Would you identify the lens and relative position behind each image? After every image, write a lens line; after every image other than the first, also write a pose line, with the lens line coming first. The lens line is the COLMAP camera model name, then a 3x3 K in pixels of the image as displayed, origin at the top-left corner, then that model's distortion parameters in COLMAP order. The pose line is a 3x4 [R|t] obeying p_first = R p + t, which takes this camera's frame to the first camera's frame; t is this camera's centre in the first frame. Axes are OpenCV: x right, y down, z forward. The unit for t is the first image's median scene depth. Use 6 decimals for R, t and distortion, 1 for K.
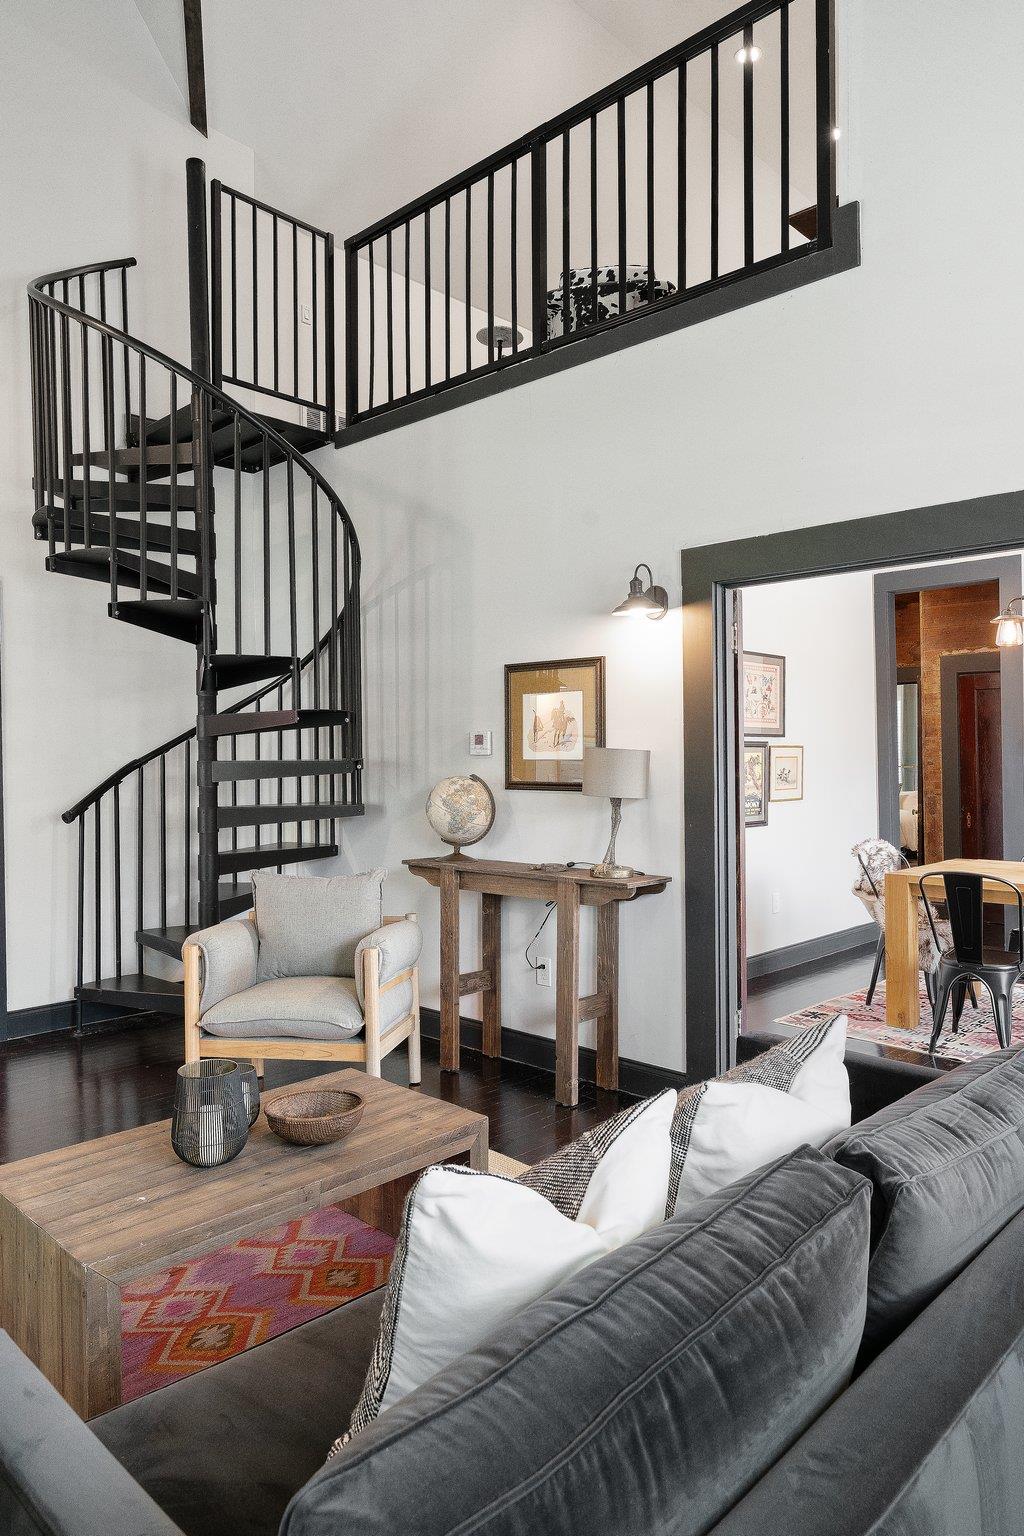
lens RADIAL K [[1015.4, 0, 512.0], [0, 1015.4, 768.0], [0, 0, 1]] dist [-0.005102, -0.001175]
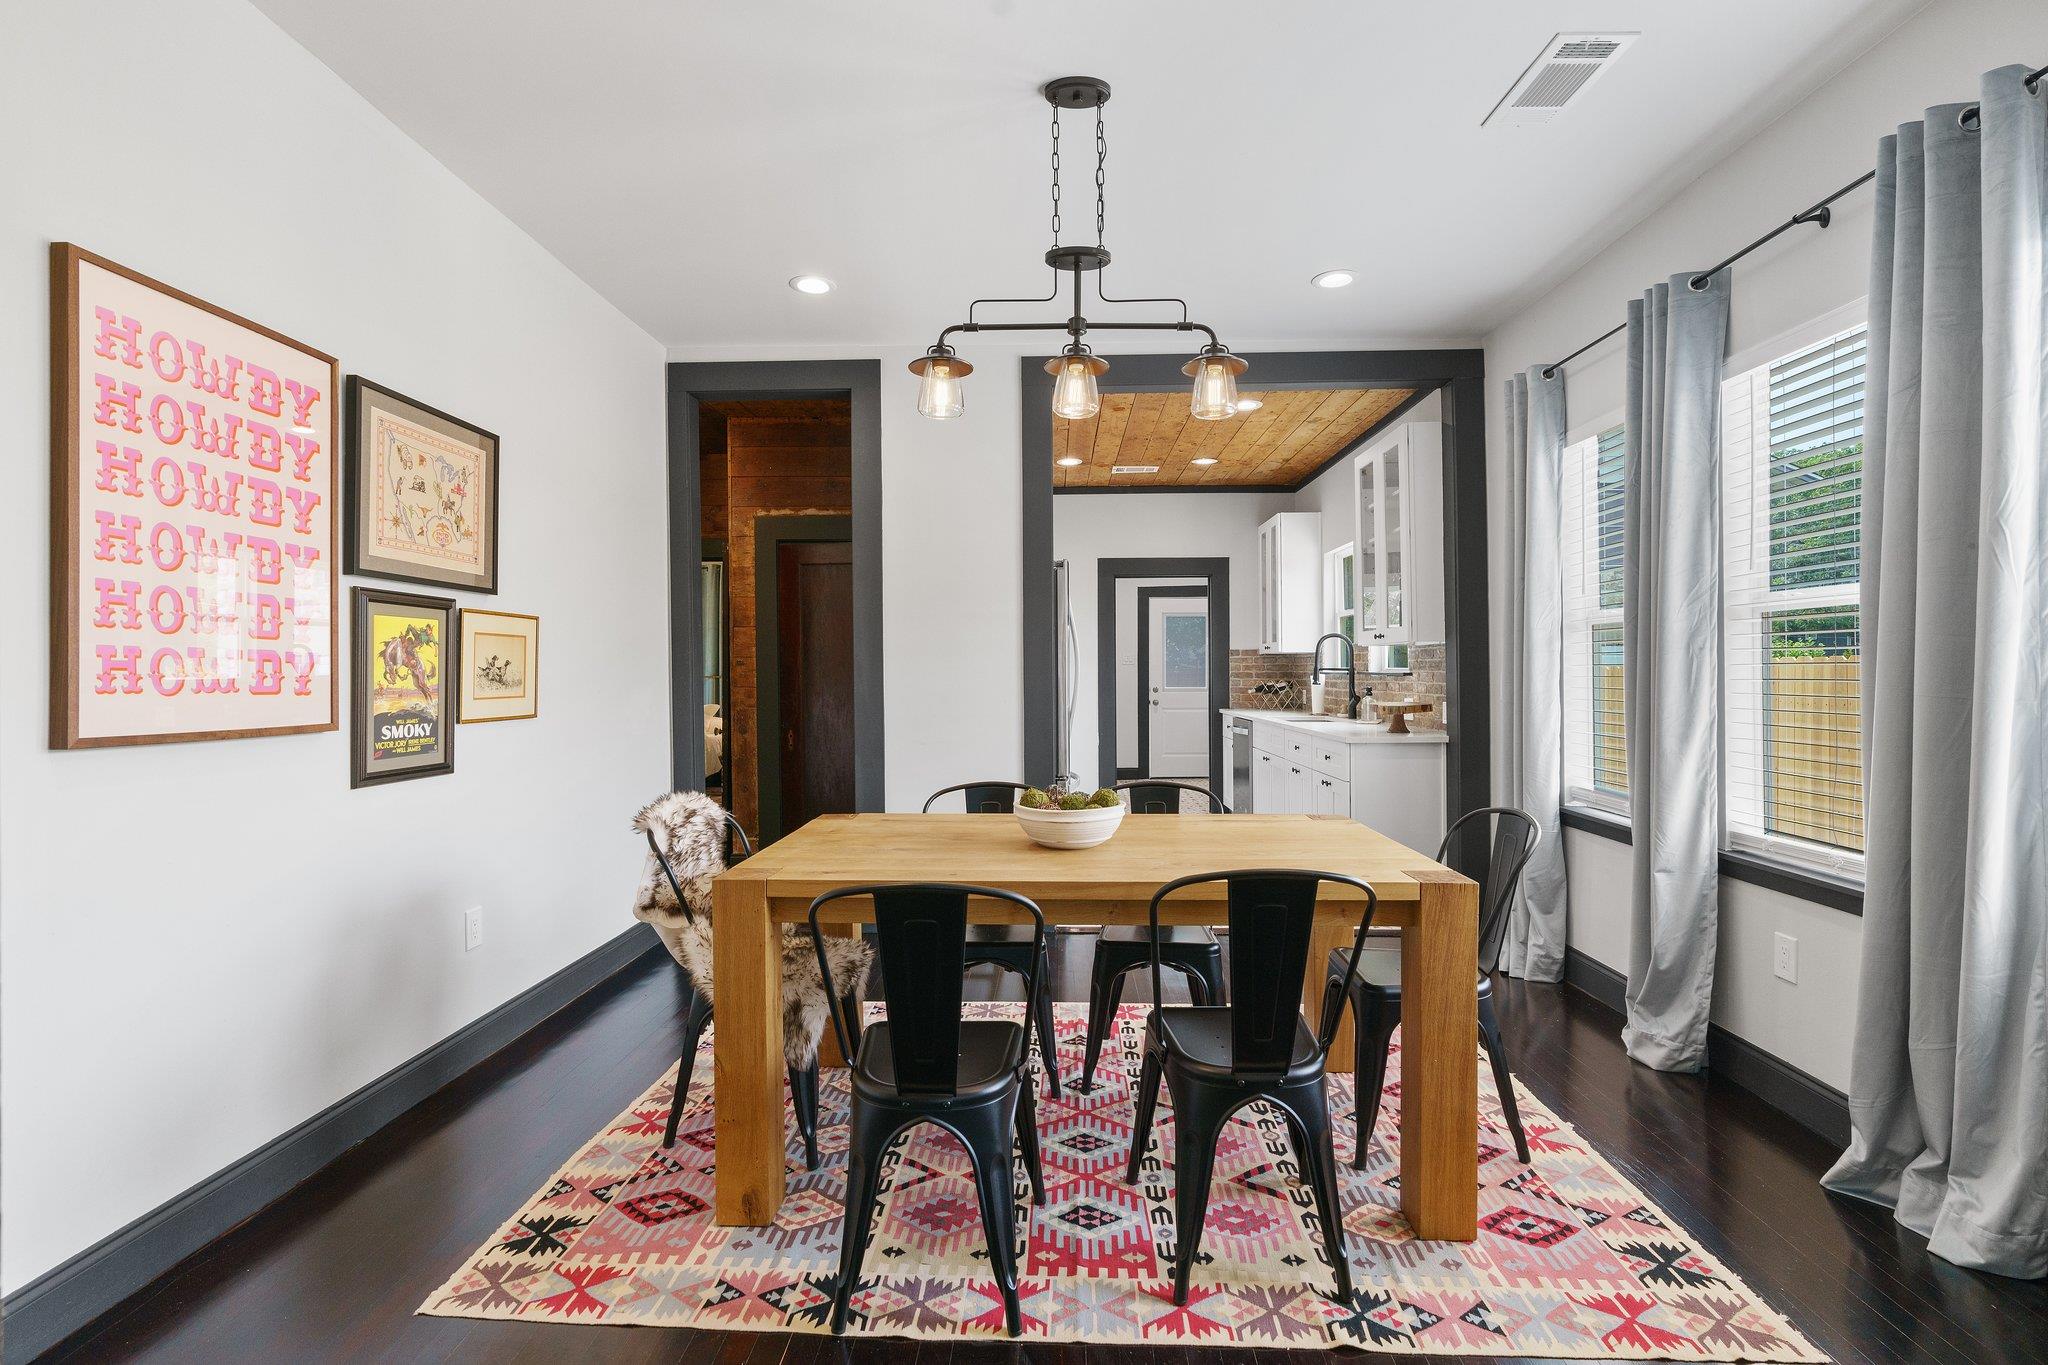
lens RADIAL K [[930.6, 0, 1018.4], [0, 930.6, 673.4], [0, 0, 1]] dist [-0.004164, 0.000389]
pose [[0.749078, 0.007992, 0.662434, 0.161005], [0.001826, 0.999899, -0.014128, 0.016269], [-0.662480, 0.011792, 0.748987, 0.493378]]
